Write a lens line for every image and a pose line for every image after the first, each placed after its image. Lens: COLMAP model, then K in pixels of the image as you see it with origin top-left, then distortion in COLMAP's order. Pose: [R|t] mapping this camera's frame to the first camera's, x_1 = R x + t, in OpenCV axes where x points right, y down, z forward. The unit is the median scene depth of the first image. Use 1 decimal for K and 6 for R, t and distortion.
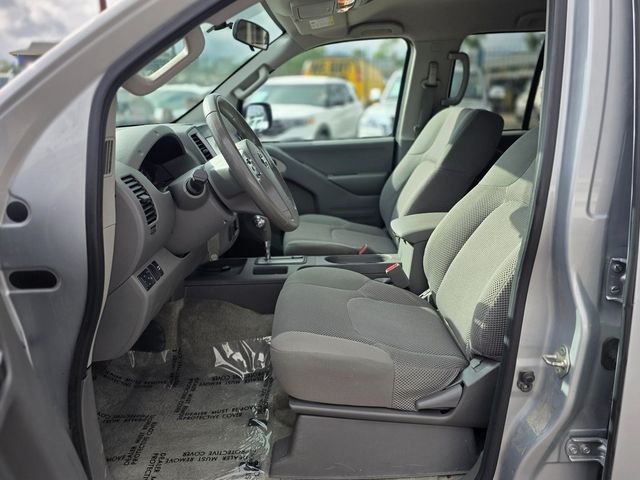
lens RADIAL K [[475.5, 0, 320.0], [0, 475.5, 240.0], [0, 0, 1]] dist [0.008485, -0.002096]
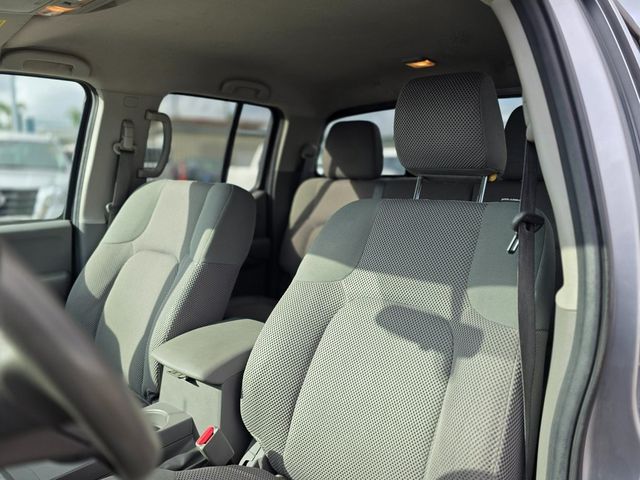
lens RADIAL K [[475.5, 0, 320.0], [0, 475.5, 240.0], [0, 0, 1]] dist [0.008485, -0.002096]
pose [[0.665414, -0.080244, 0.742149, -0.161373], [0.186832, 0.980465, -0.061503, -0.109120], [-0.722716, 0.179583, 0.667407, 0.395661]]
